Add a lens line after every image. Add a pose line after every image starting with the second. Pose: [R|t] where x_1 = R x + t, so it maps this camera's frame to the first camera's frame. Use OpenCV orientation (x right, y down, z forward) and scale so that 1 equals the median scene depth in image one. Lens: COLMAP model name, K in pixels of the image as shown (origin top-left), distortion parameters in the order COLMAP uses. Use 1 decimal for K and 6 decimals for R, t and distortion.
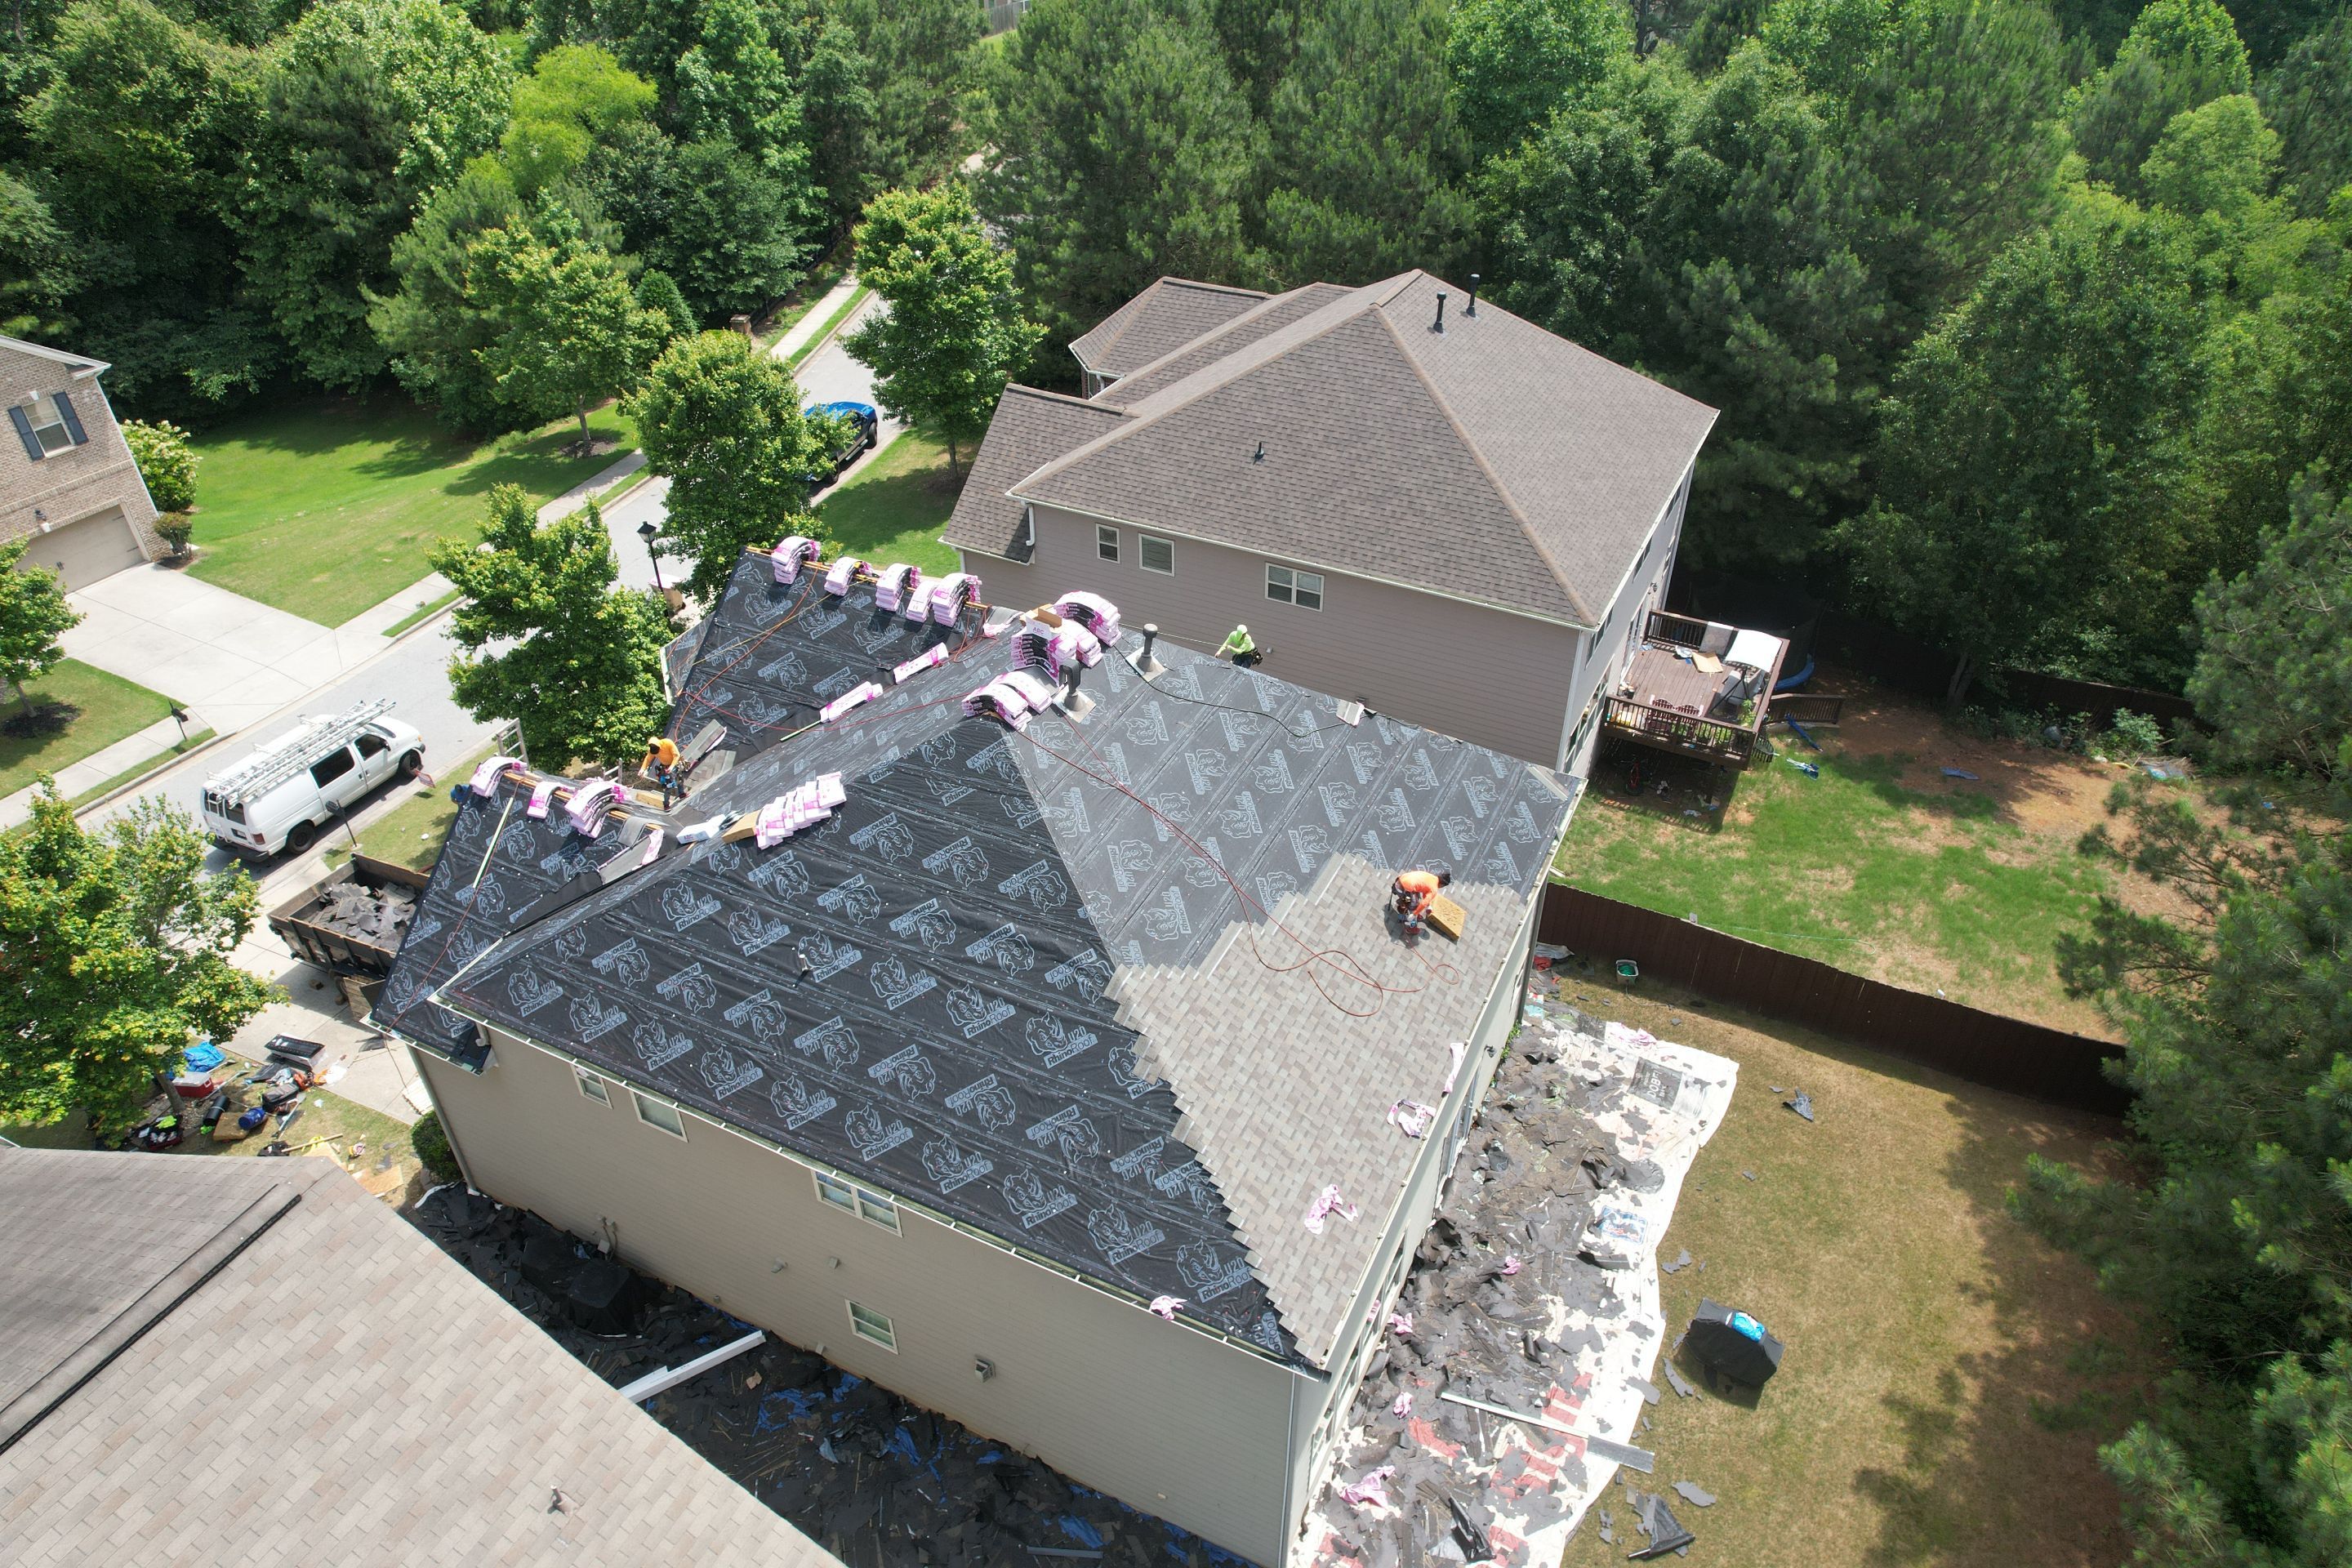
lens RADIAL K [[1498.8, 0, 1180.0], [0, 1498.8, 774.3], [0, 0, 1]] dist [-0.064633, 0.054244]
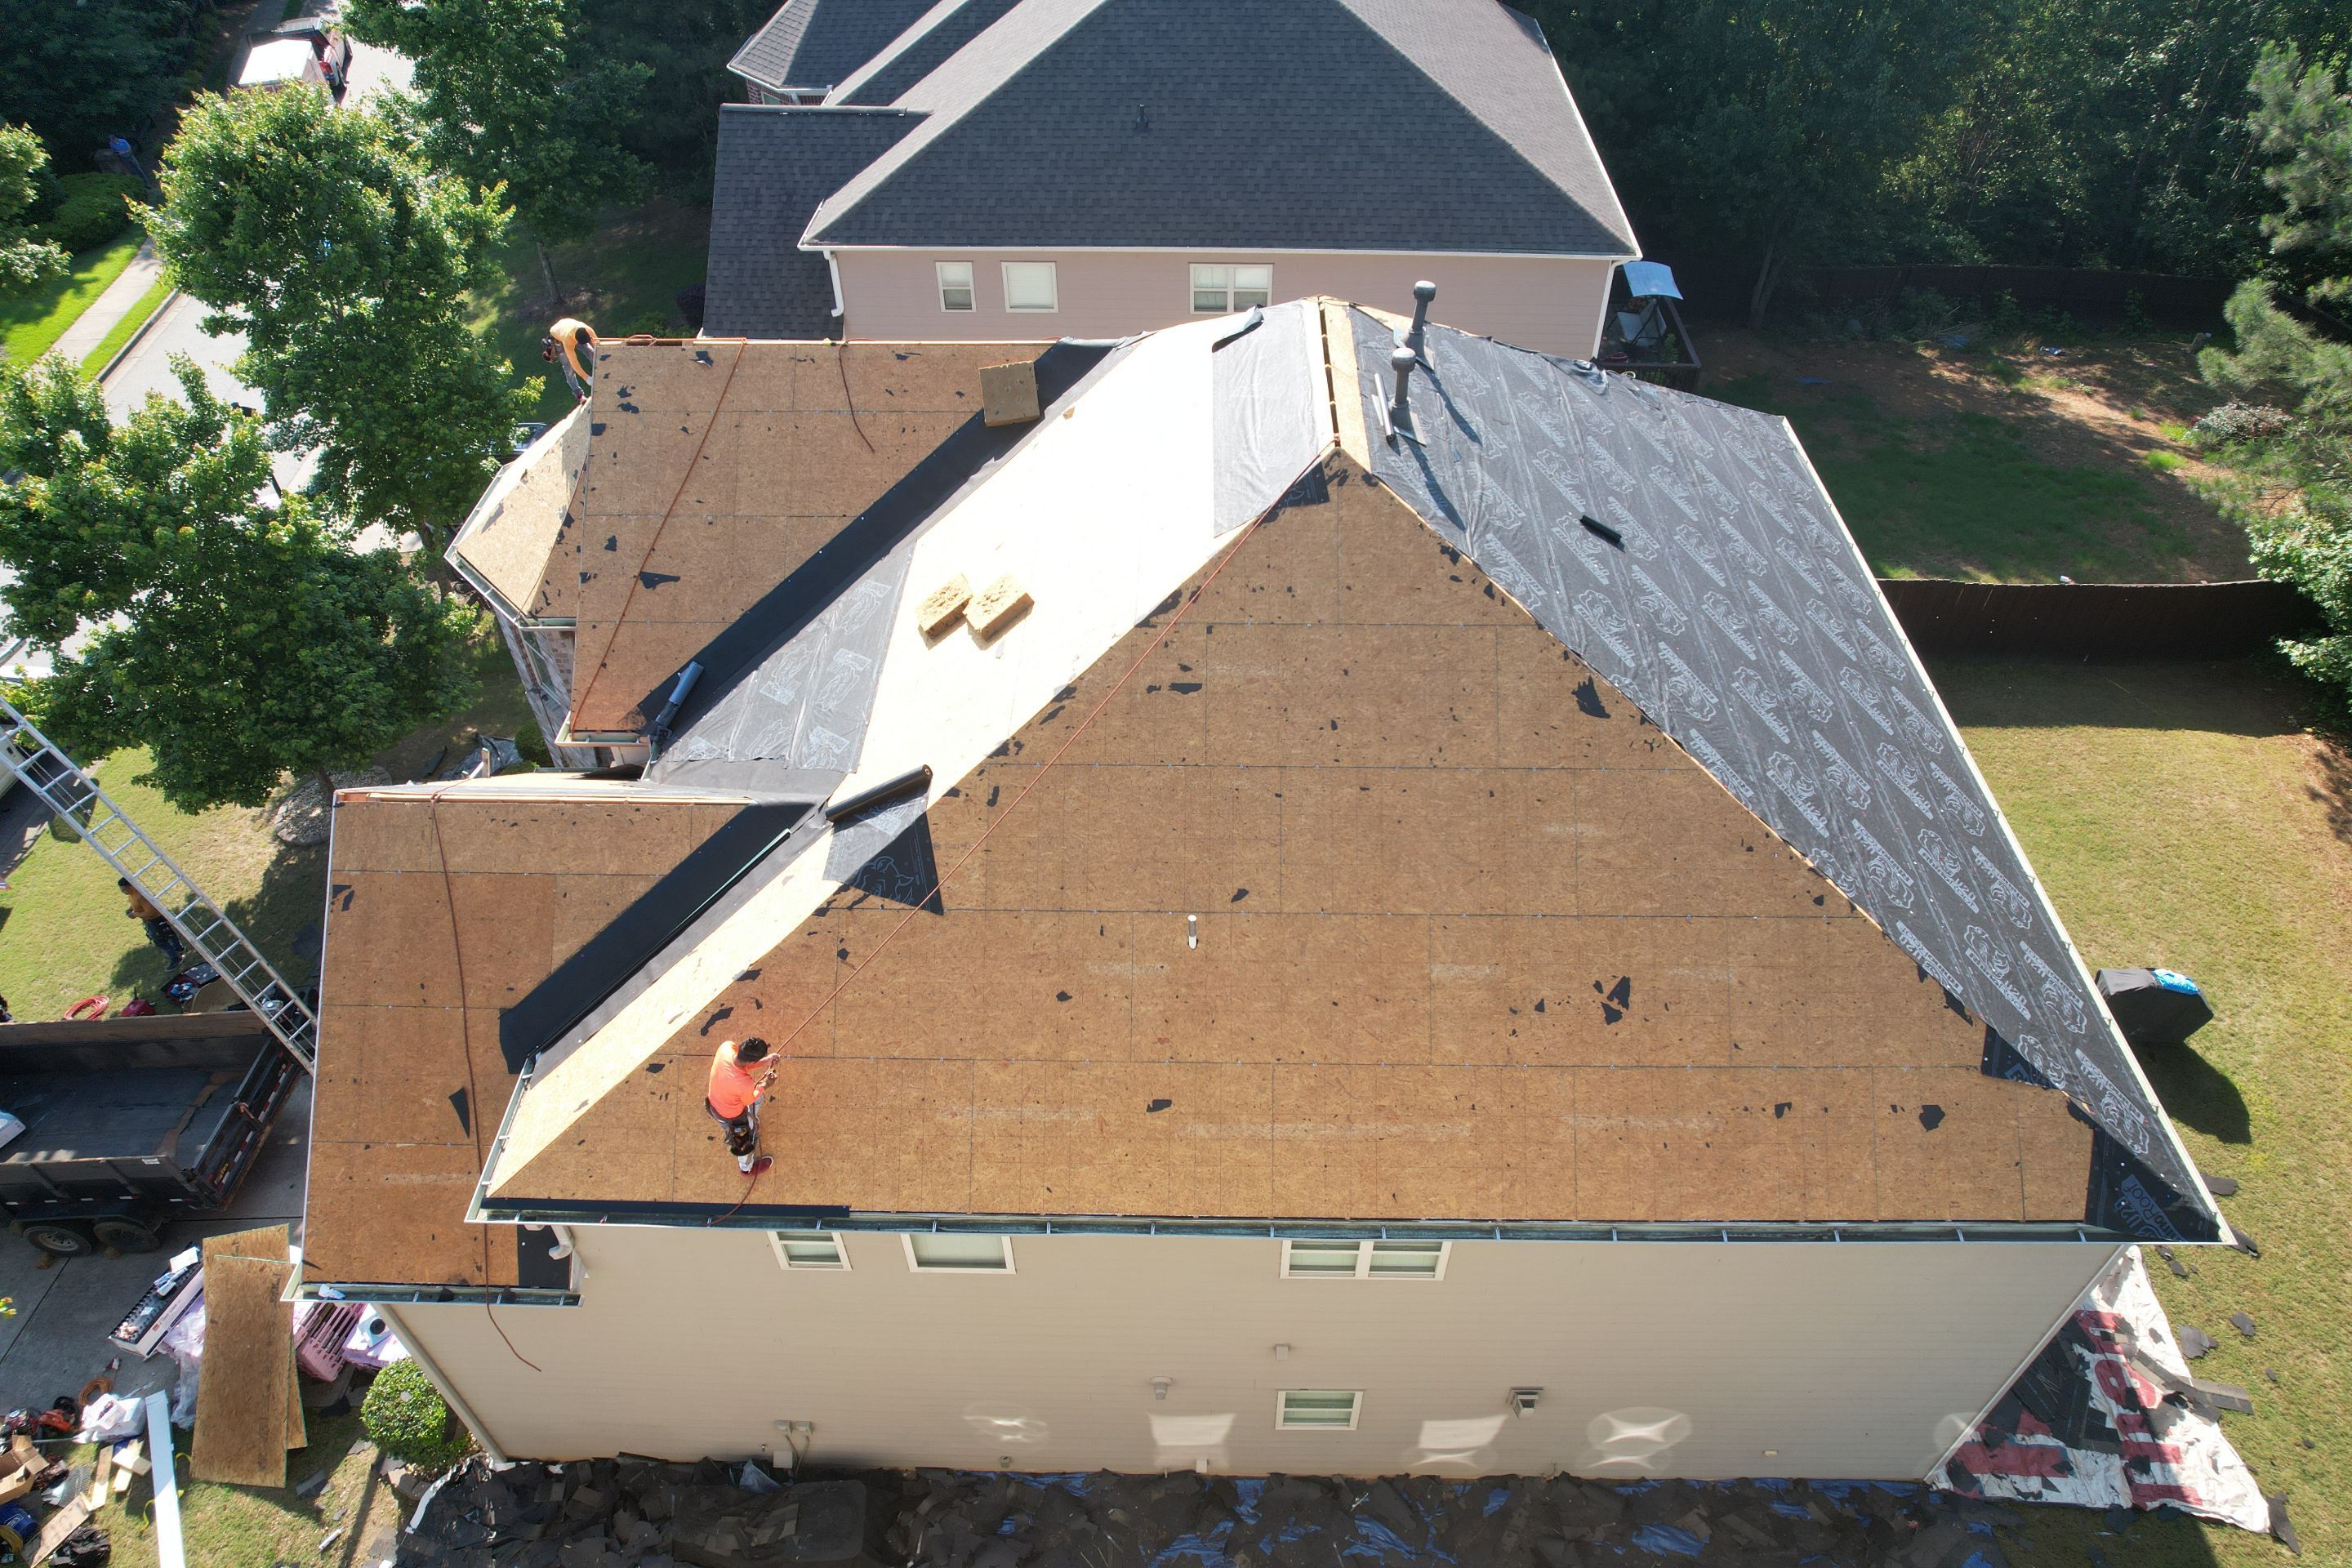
lens RADIAL K [[1498.8, 0, 1180.0], [0, 1498.8, 774.3], [0, 0, 1]] dist [-0.064633, 0.054244]
pose [[0.908633, -0.293485, 0.297073, -0.226377], [0.252265, 0.952681, 0.169591, -0.019966], [-0.332788, -0.079154, 0.939674, 0.245040]]
